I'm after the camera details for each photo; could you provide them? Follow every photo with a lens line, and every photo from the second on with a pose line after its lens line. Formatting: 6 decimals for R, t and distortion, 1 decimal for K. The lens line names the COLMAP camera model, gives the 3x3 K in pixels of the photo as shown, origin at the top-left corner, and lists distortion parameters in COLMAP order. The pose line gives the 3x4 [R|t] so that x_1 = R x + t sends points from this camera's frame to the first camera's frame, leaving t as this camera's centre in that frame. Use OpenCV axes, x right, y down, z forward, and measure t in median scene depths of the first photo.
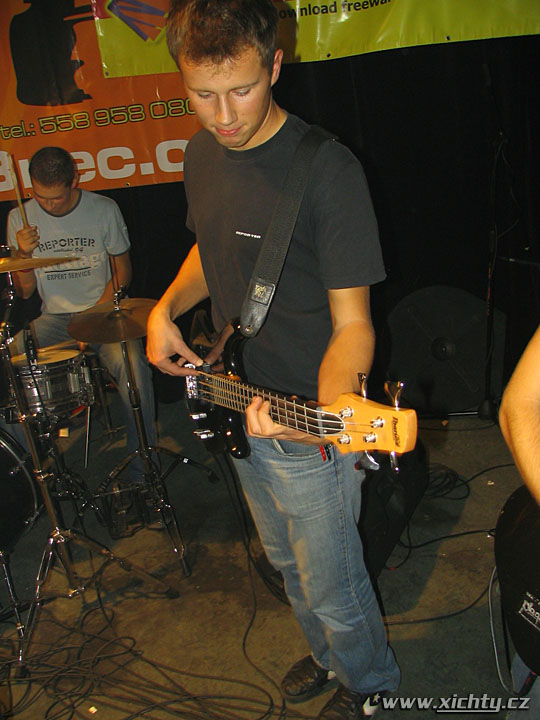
lens RADIAL K [[796.8, 0, 275.8], [0, 796.8, 360.4], [0, 0, 1]] dist [-0.114612, 0.000000]
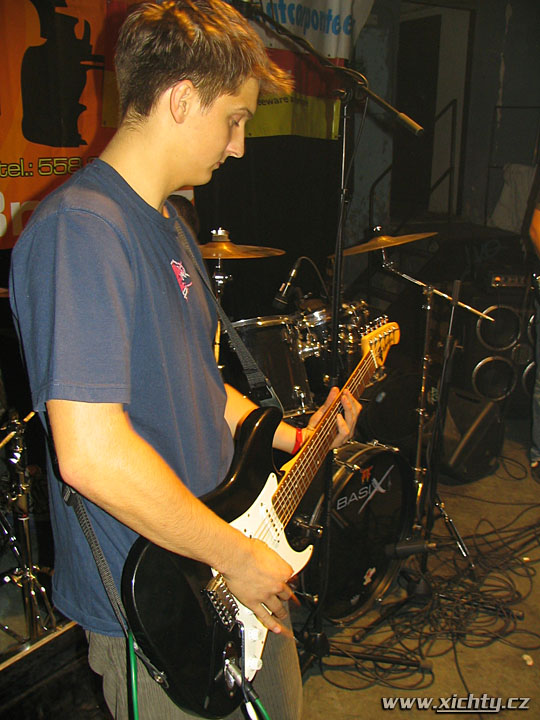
lens RADIAL K [[796.8, 0, 272.9], [0, 796.8, 363.8], [0, 0, 1]] dist [-0.114612, 0.000000]
pose [[0.436013, -0.122298, 0.891592, -1.053418], [0.256348, 0.966558, 0.007219, -0.013594], [-0.862658, 0.225410, 0.452783, 0.409788]]
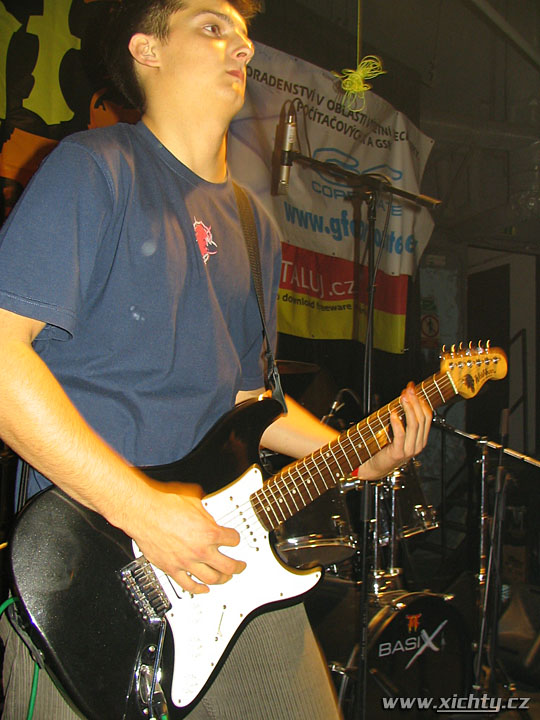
lens RADIAL K [[796.8, 0, 269.8], [0, 796.8, 360.6], [0, 0, 1]] dist [-0.114612, 0.000000]
pose [[0.537184, 0.199247, 0.819594, -1.009674], [0.217598, 0.906070, -0.362889, 0.126273], [-0.814914, 0.373280, 0.443370, 0.420813]]
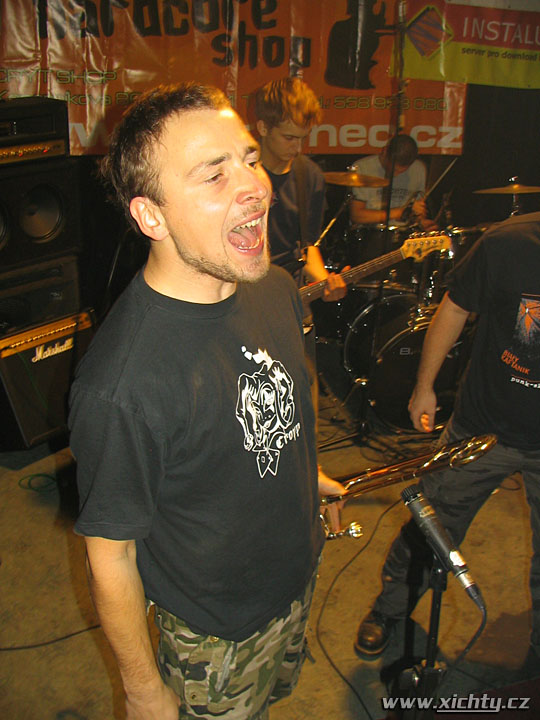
lens RADIAL K [[796.8, 0, 268.1], [0, 796.8, 357.8], [0, 0, 1]] dist [-0.114612, 0.000000]
pose [[0.881988, -0.040023, 0.469569, -1.094759], [0.021430, 0.998763, 0.044876, 0.084613], [-0.470784, -0.029517, 0.881755, -0.176096]]
